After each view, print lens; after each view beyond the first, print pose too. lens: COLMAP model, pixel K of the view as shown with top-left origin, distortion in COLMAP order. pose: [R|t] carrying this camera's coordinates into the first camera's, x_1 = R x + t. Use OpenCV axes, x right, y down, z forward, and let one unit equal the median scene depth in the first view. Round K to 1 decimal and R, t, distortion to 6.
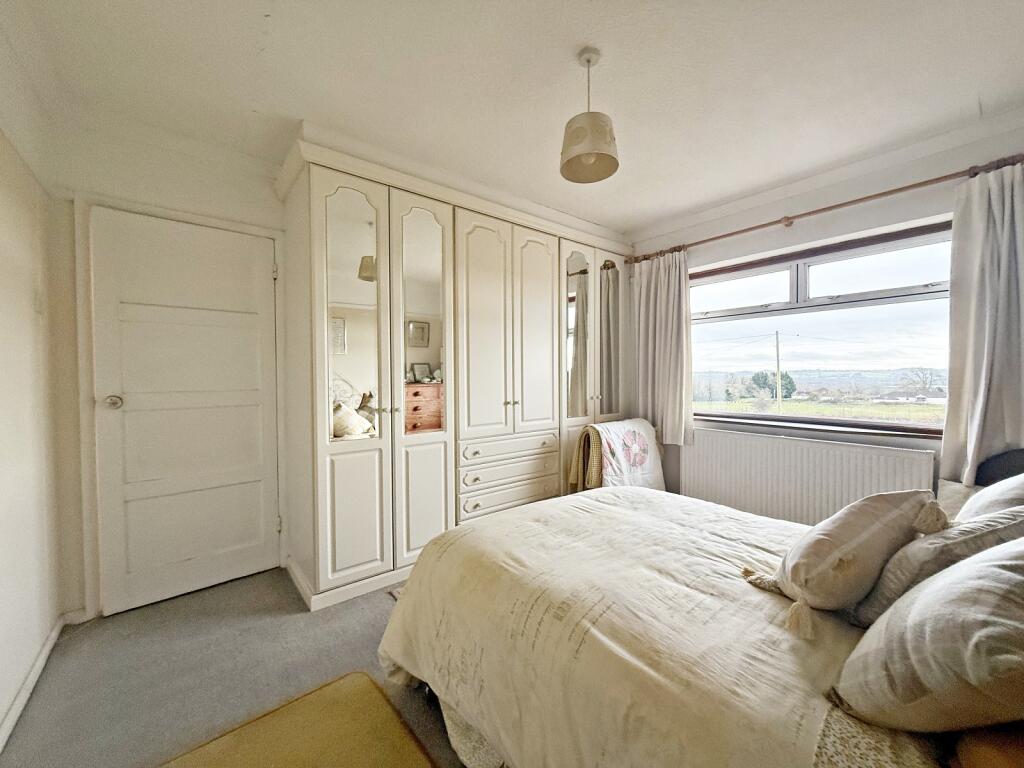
lens RADIAL K [[415.7, 0, 519.5], [0, 415.7, 381.3], [0, 0, 1]] dist [0.000205, 0.000158]
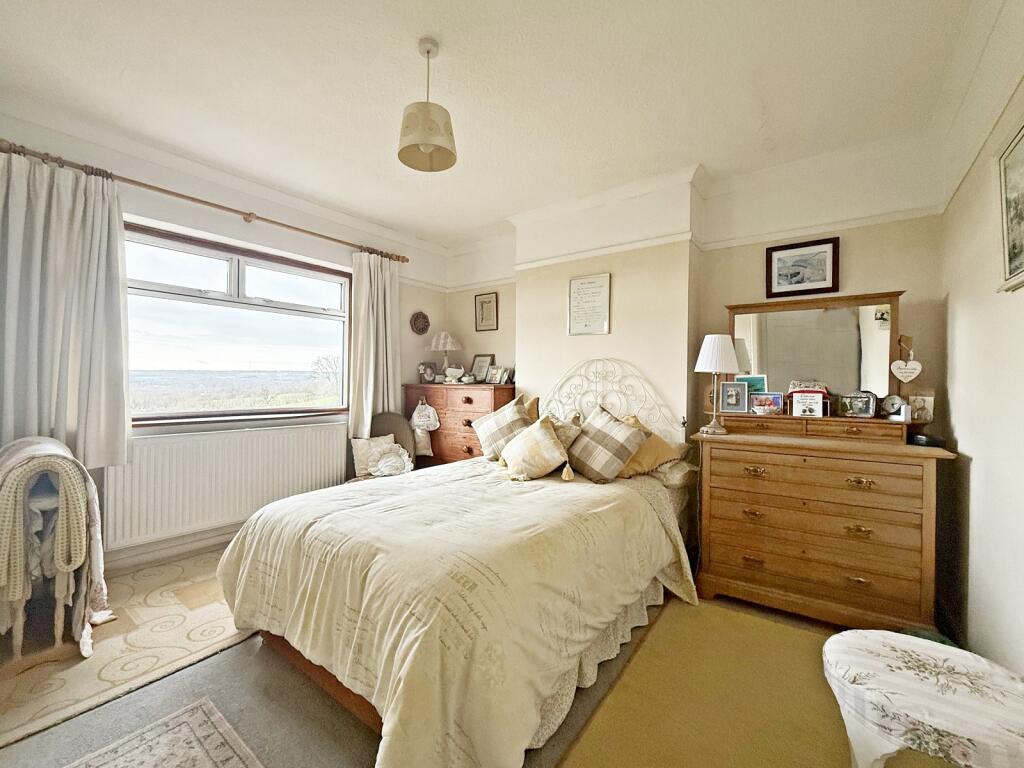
lens RADIAL K [[415.7, 0, 519.5], [0, 415.7, 381.3], [0, 0, 1]] dist [0.000205, 0.000158]
pose [[-0.232379, -0.001631, 0.972624, -0.652797], [0.000518, 0.999998, 0.001800, 0.020398], [-0.972625, 0.000923, -0.232378, 0.765952]]
